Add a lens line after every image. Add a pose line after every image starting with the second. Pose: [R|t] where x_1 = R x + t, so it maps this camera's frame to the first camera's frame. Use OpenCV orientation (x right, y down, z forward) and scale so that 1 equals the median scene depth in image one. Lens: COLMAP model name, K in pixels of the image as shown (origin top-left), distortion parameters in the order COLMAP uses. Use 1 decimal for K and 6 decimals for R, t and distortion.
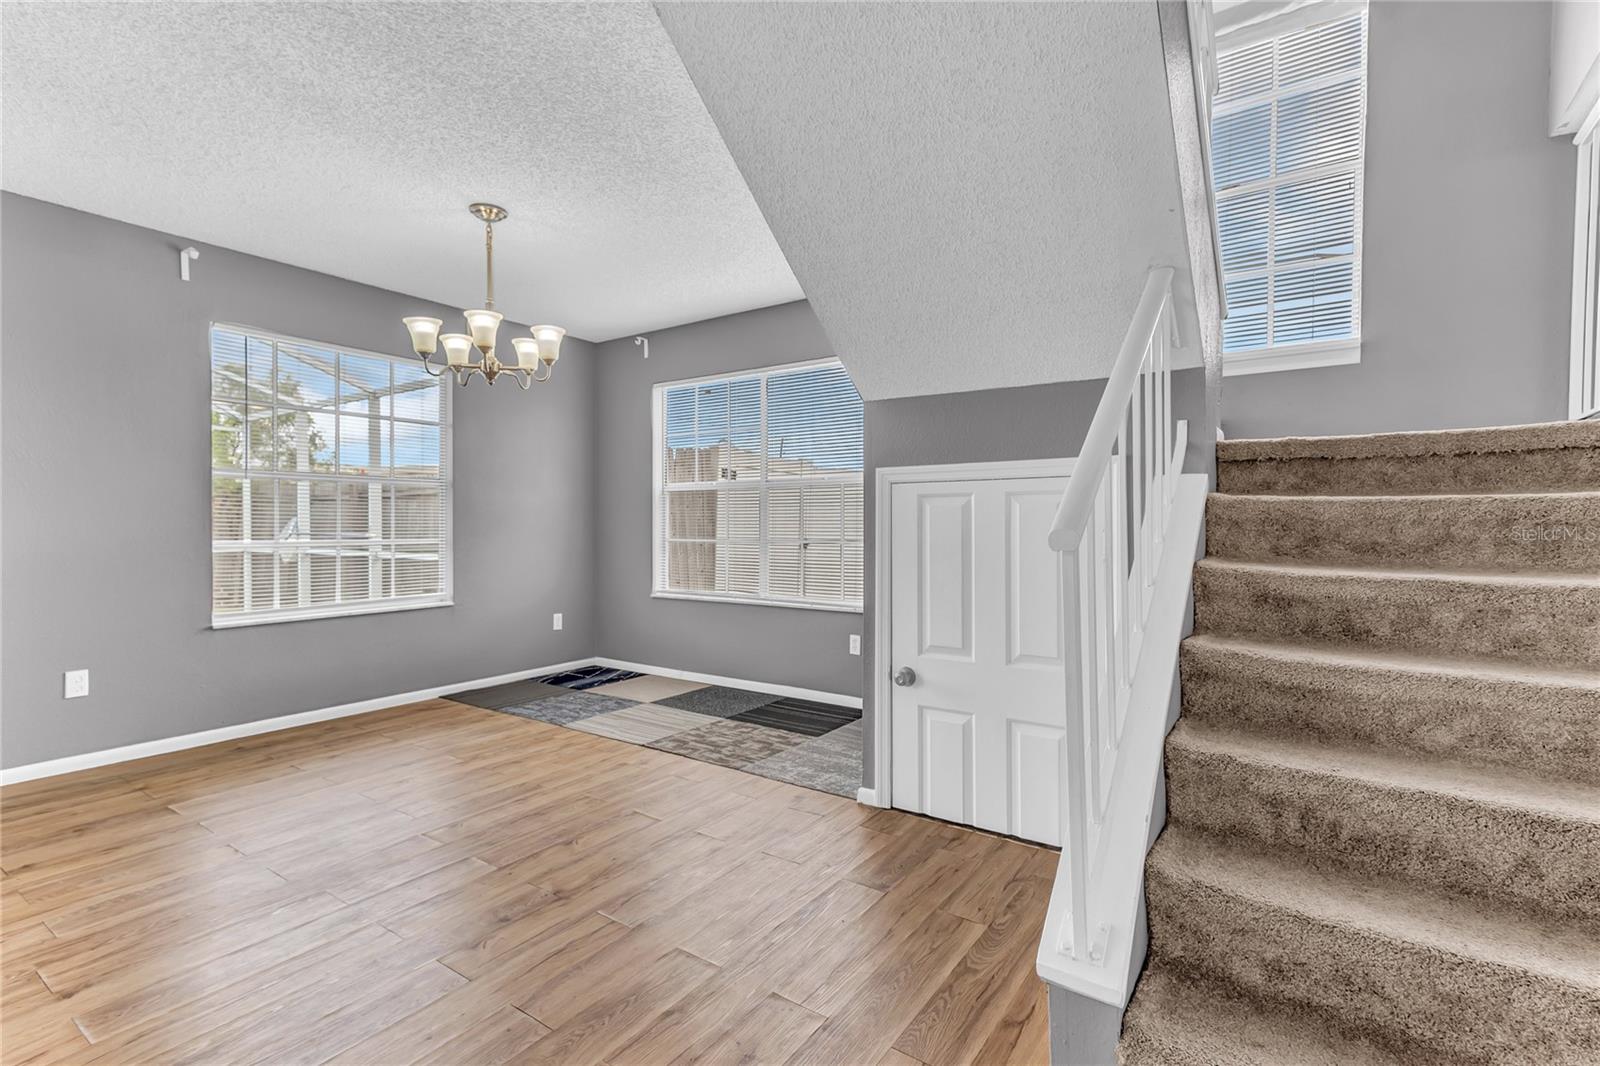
lens RADIAL K [[737.6, 0, 769.8], [0, 737.6, 508.3], [0, 0, 1]] dist [0.001968, 0.010552]
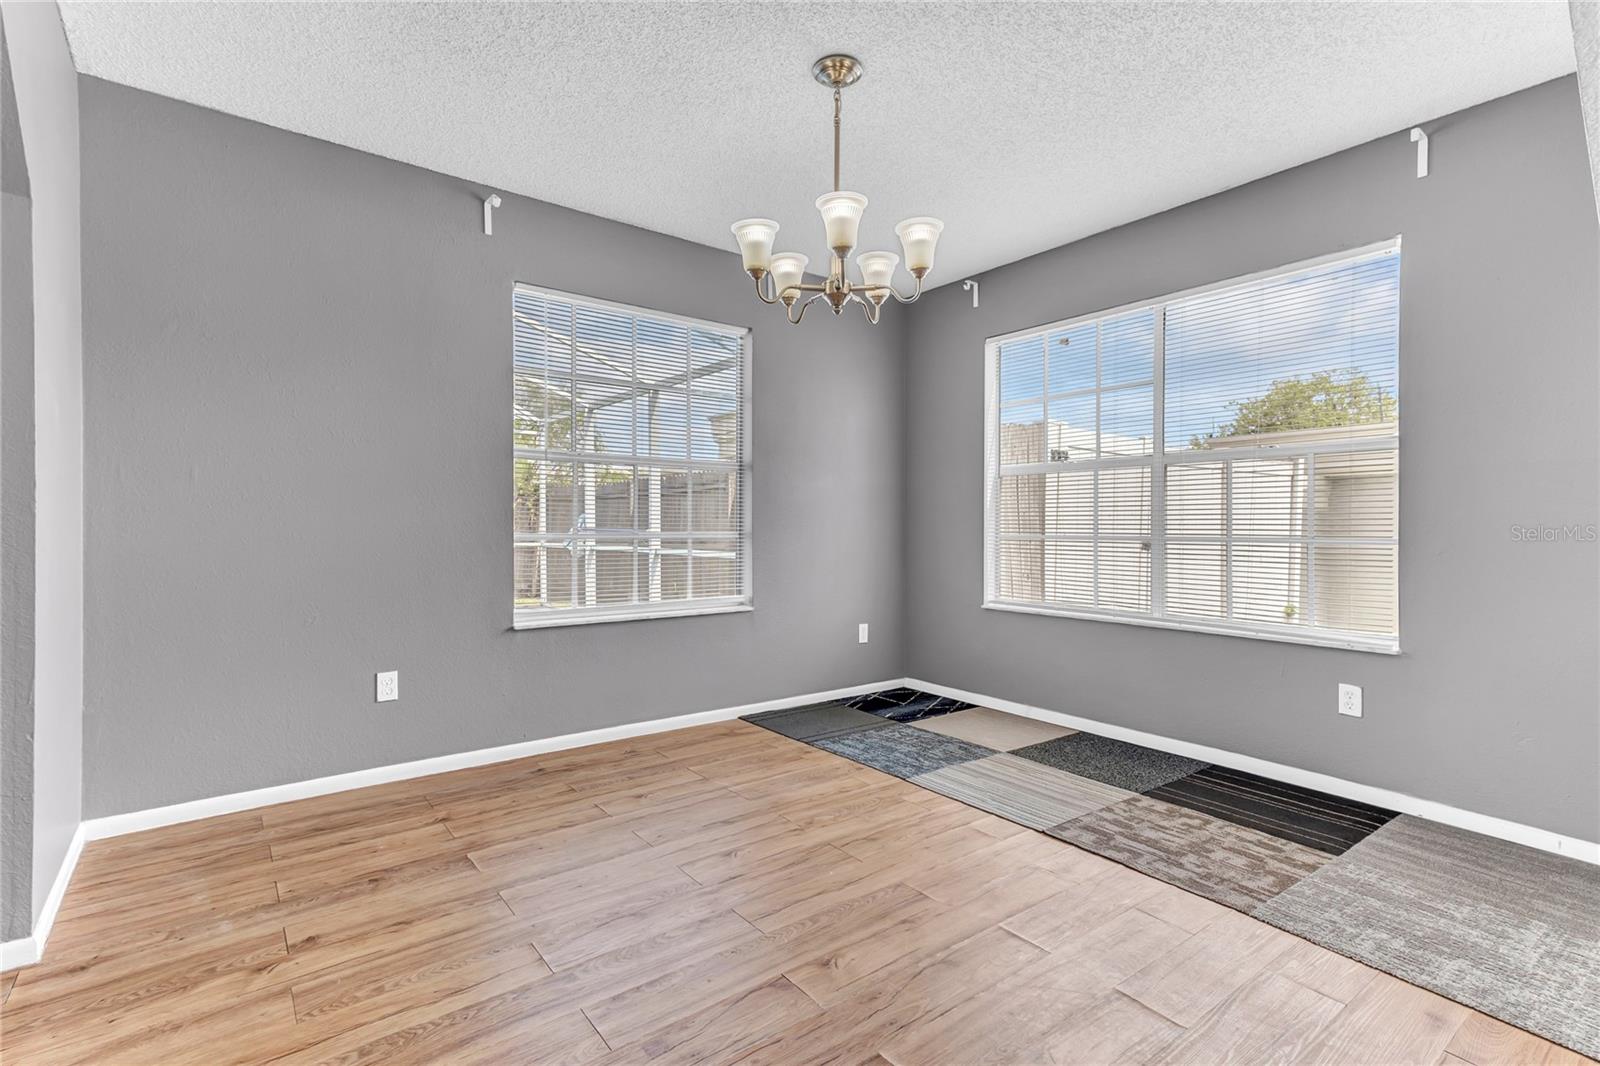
lens RADIAL K [[734.0, 0, 778.5], [0, 734.0, 514.1], [0, 0, 1]] dist [0.002672, 0.026316]
pose [[0.953922, 0.001794, -0.300051, -0.199296], [-0.000607, 0.999992, 0.004050, 0.023421], [0.300055, -0.003681, 0.953915, 0.273857]]
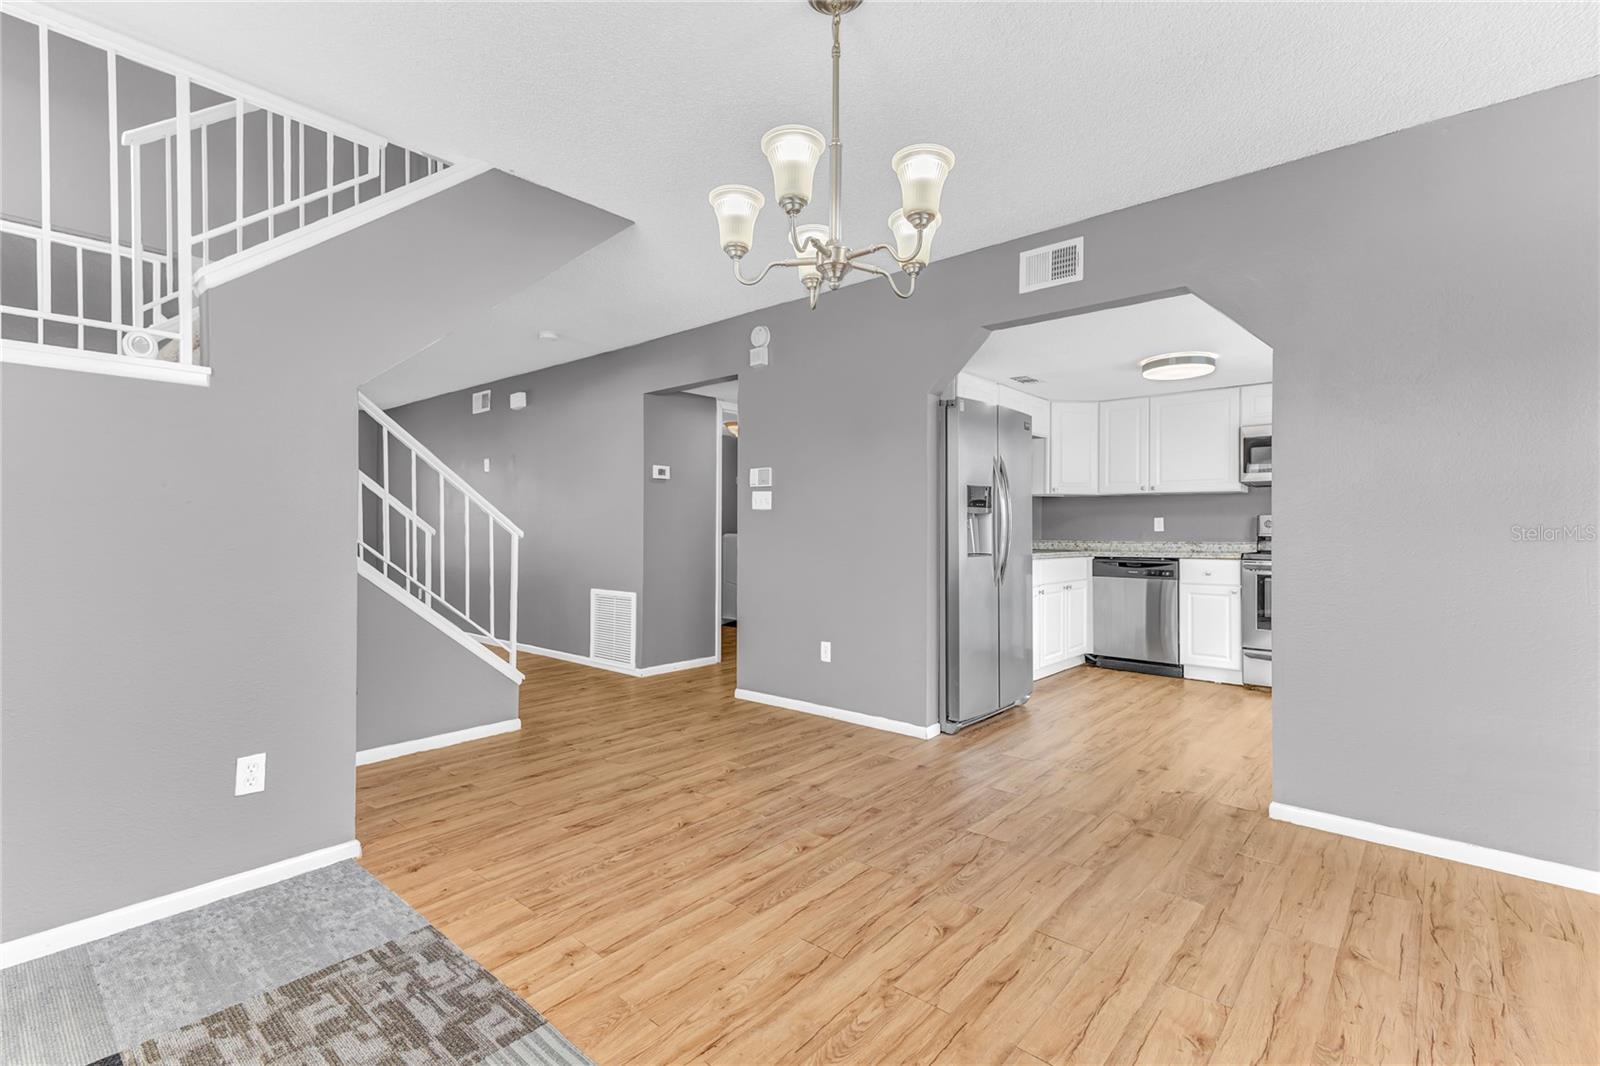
lens RADIAL K [[740.7, 0, 800.0], [0, 740.7, 533.0], [0, 0, 1]] dist [0.037476, 0.000270]
pose [[-0.997347, -0.003436, 0.072712, -0.358251], [-0.004273, 0.999926, -0.011351, 0.020654], [-0.072668, -0.011631, -0.997288, 1.446091]]
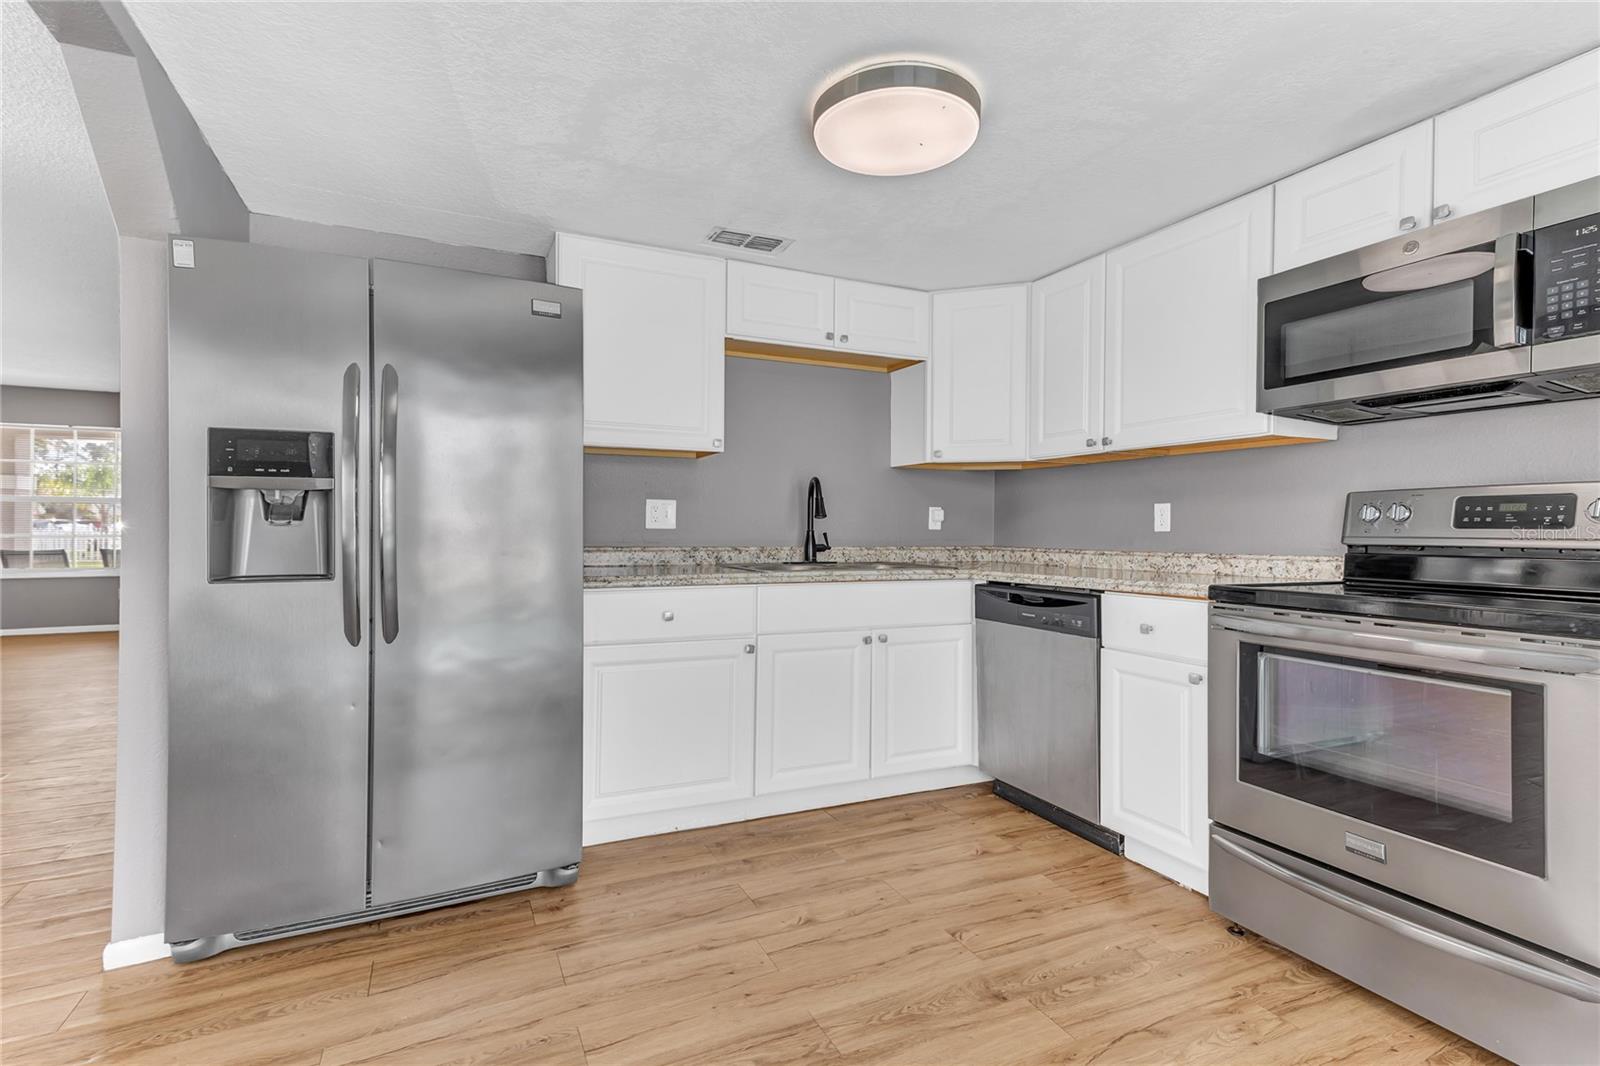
lens RADIAL K [[754.2, 0, 815.3], [0, 754.2, 529.6], [0, 0, 1]] dist [0.008382, 0.000138]
pose [[-0.883378, -0.006450, 0.468616, -1.119822], [-0.015549, 0.999758, -0.015551, 0.010500], [-0.468402, -0.021024, -0.883265, 0.590643]]
